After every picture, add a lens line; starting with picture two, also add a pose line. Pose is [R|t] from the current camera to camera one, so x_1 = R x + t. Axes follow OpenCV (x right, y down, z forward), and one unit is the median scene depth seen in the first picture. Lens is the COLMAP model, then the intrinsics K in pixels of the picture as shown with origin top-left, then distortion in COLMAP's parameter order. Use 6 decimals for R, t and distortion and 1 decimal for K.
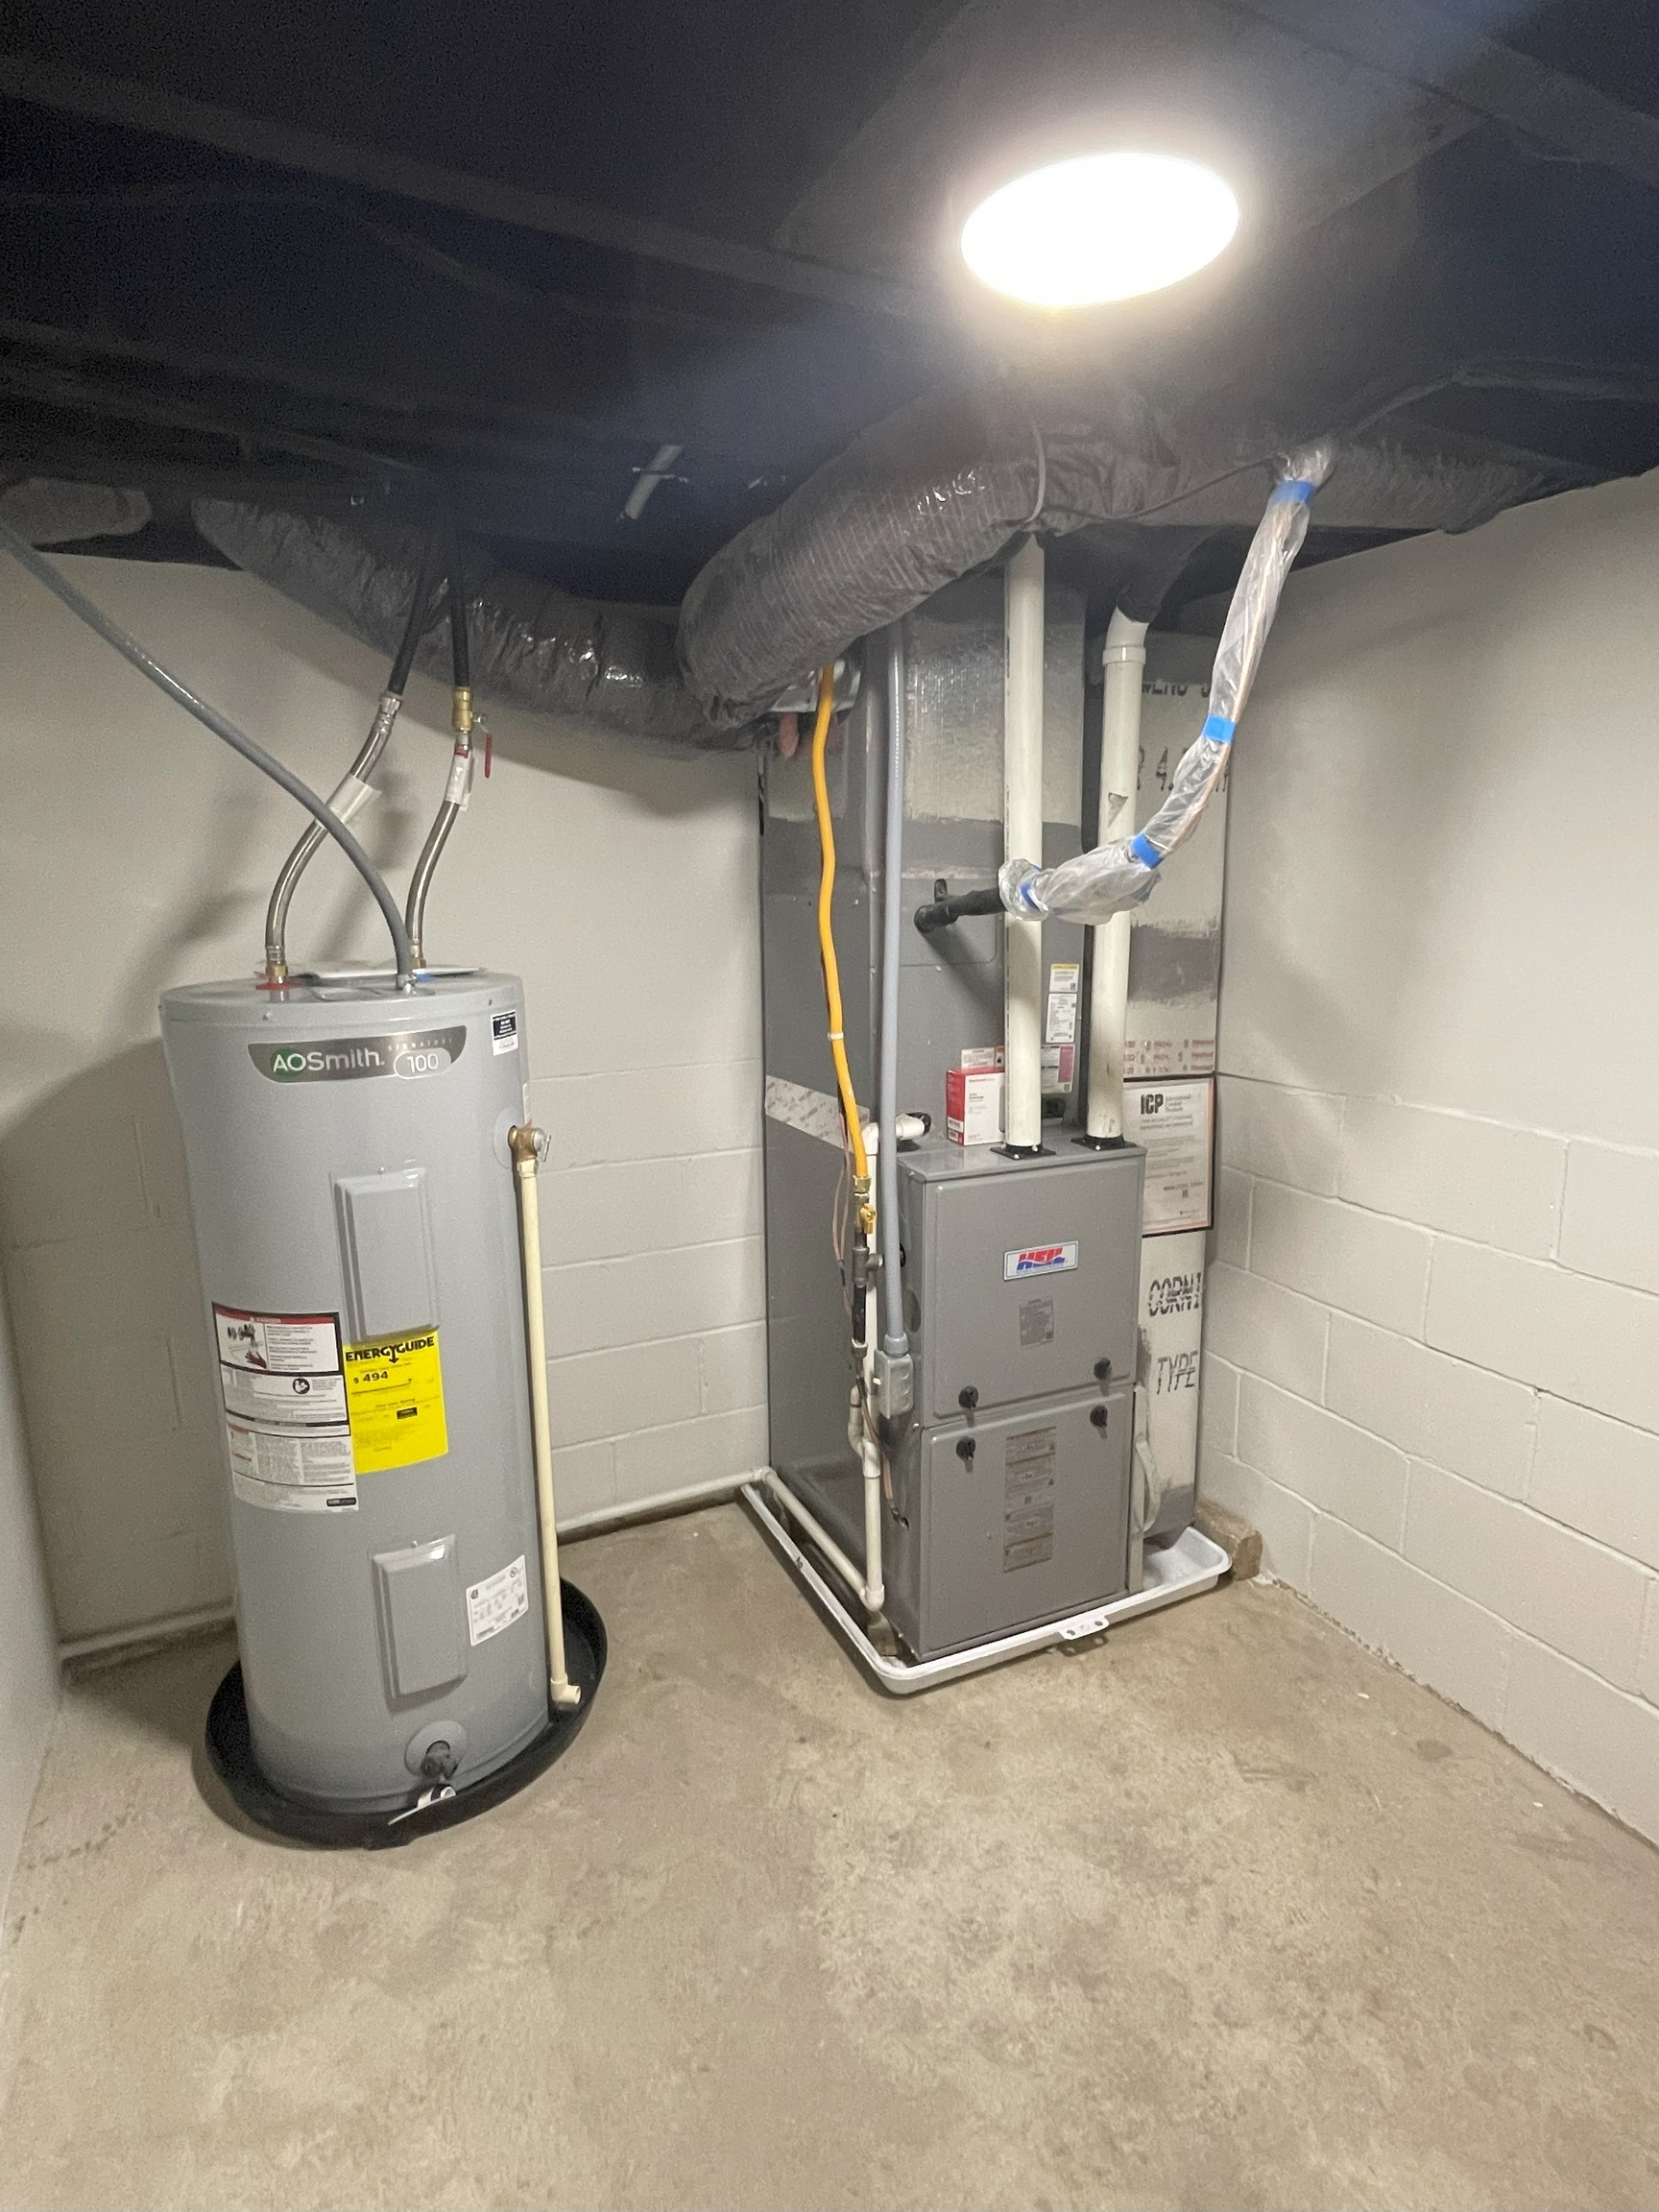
lens RADIAL K [[1144.5, 0, 834.6], [0, 1144.5, 1104.8], [0, 0, 1]] dist [-0.004886, -0.000120]
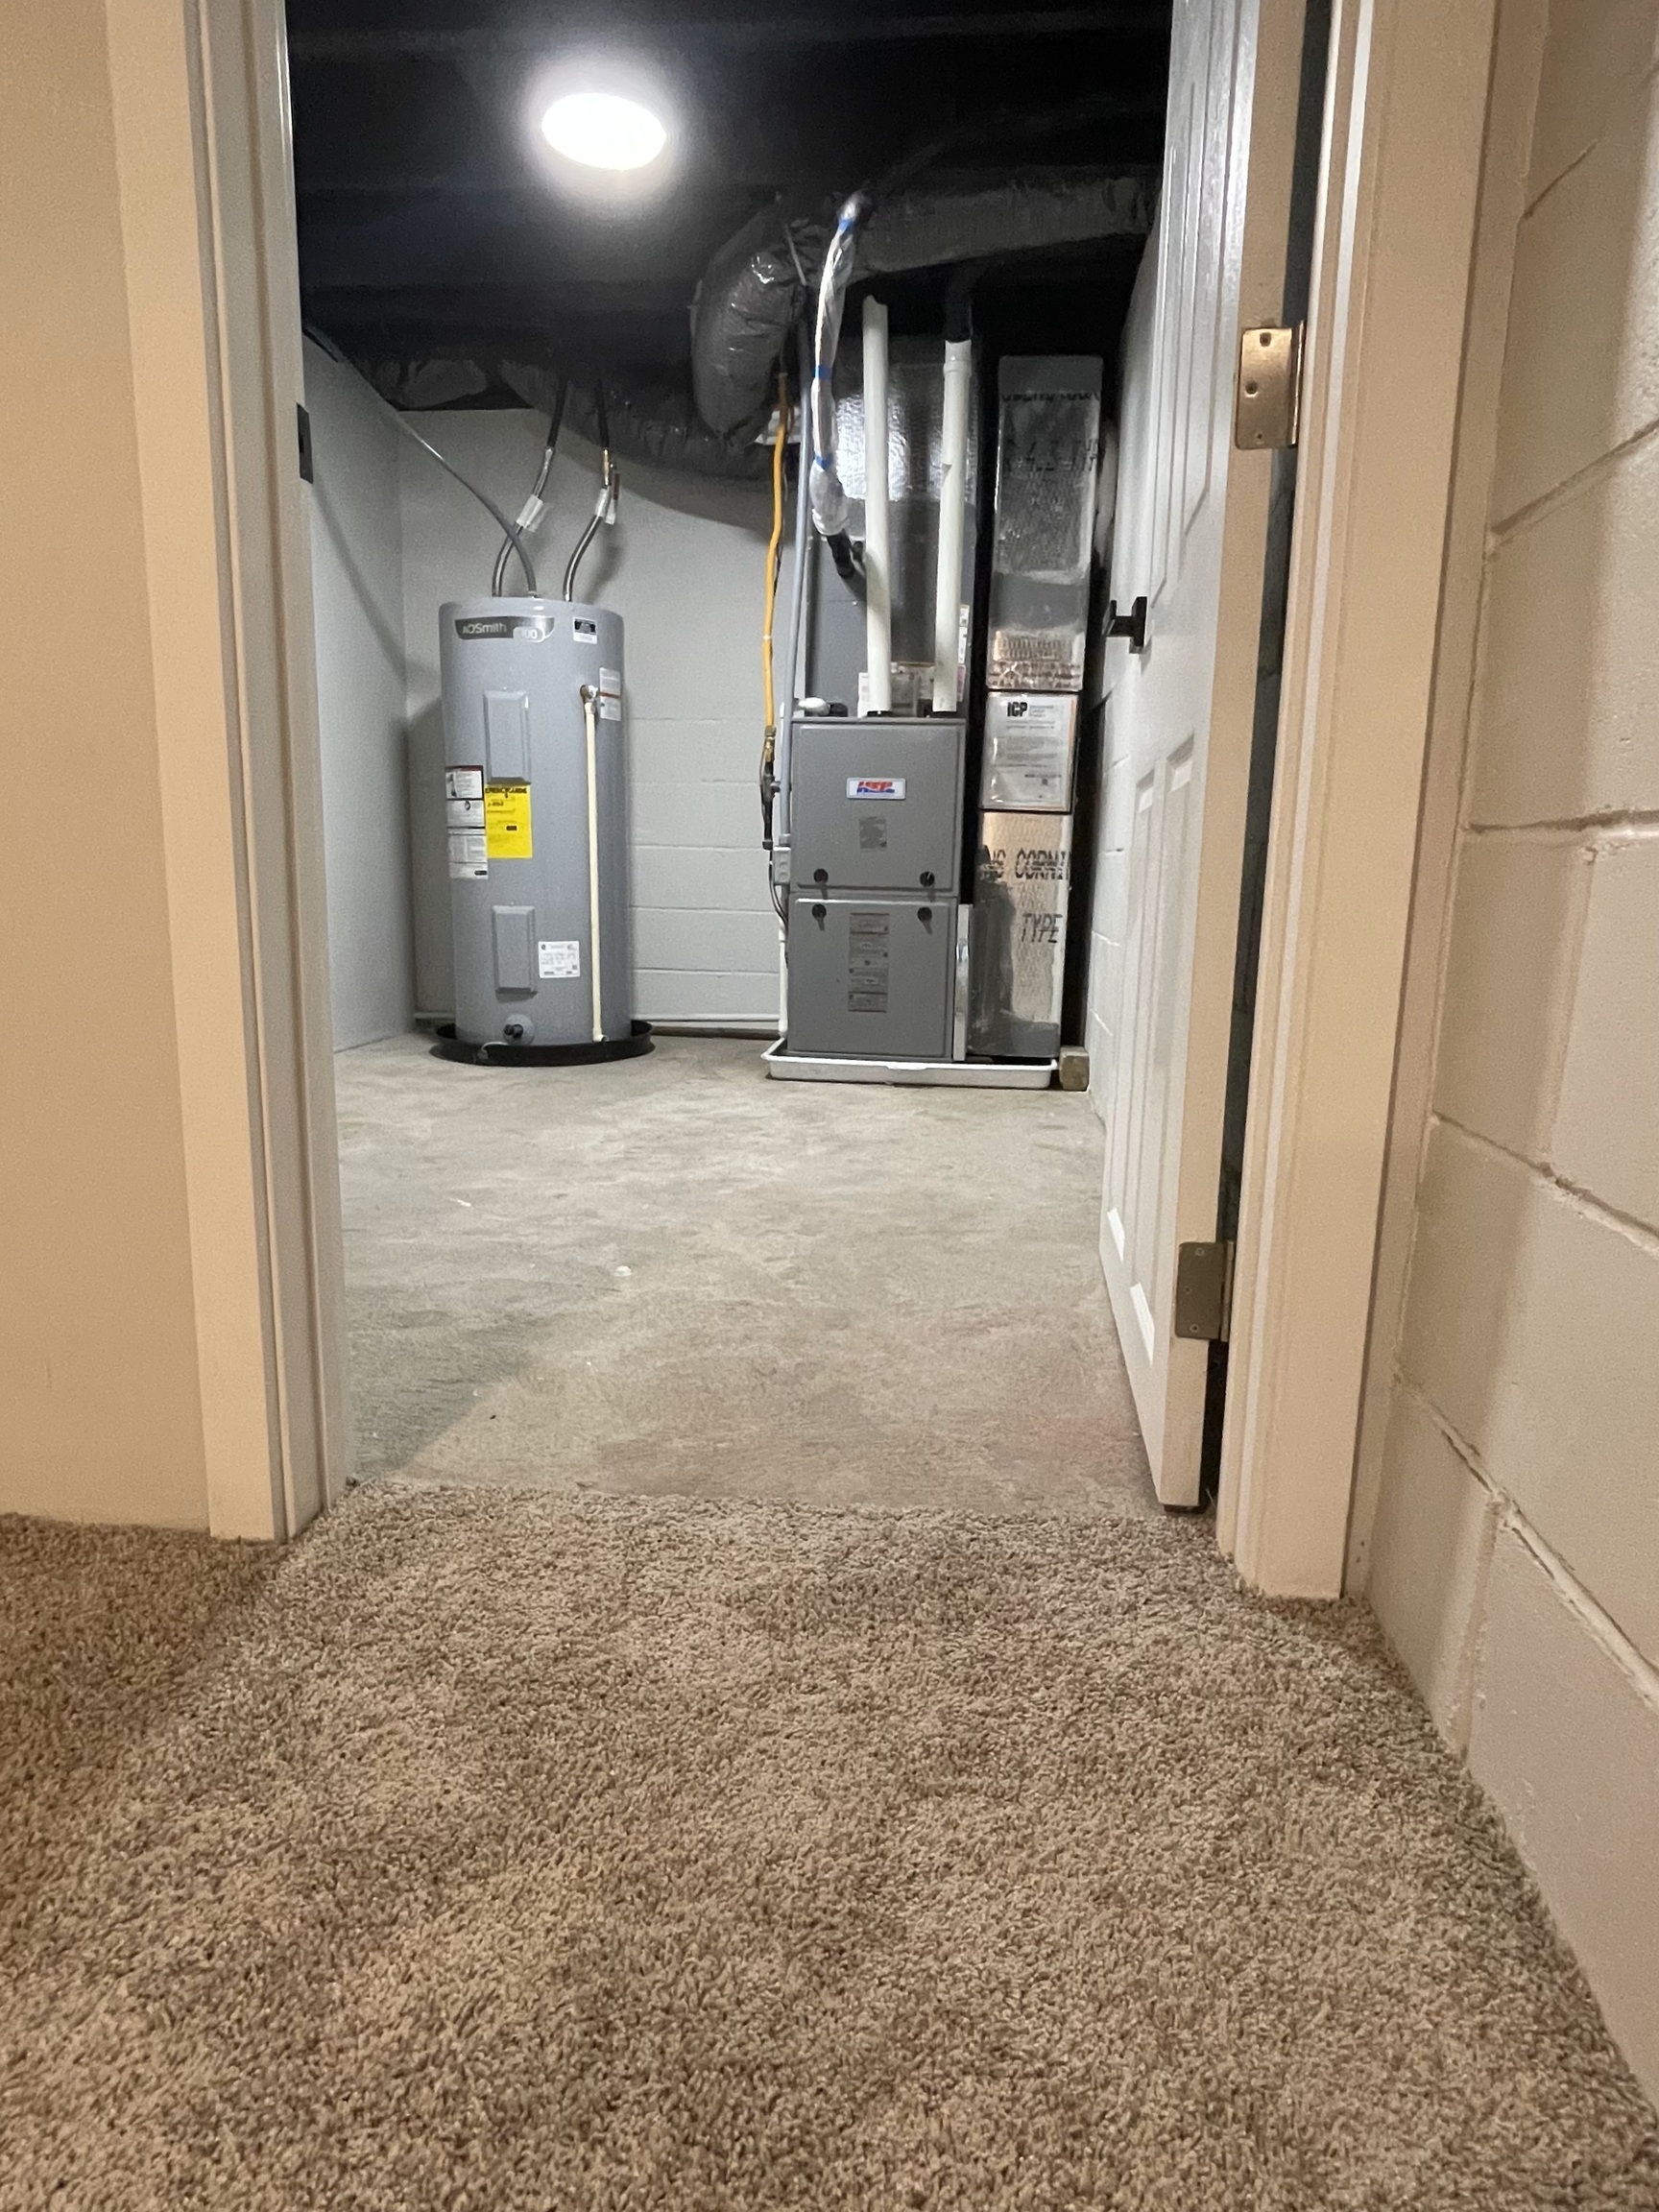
lens RADIAL K [[1249.4, 0, 828.0], [0, 1249.4, 1103.8], [0, 0, 1]] dist [0.004630, -0.000992]
pose [[0.848547, 0.127694, -0.513481, 1.075370], [-0.129943, 0.991014, 0.031713, 0.528287], [0.512916, 0.039813, 0.857515, -0.445443]]
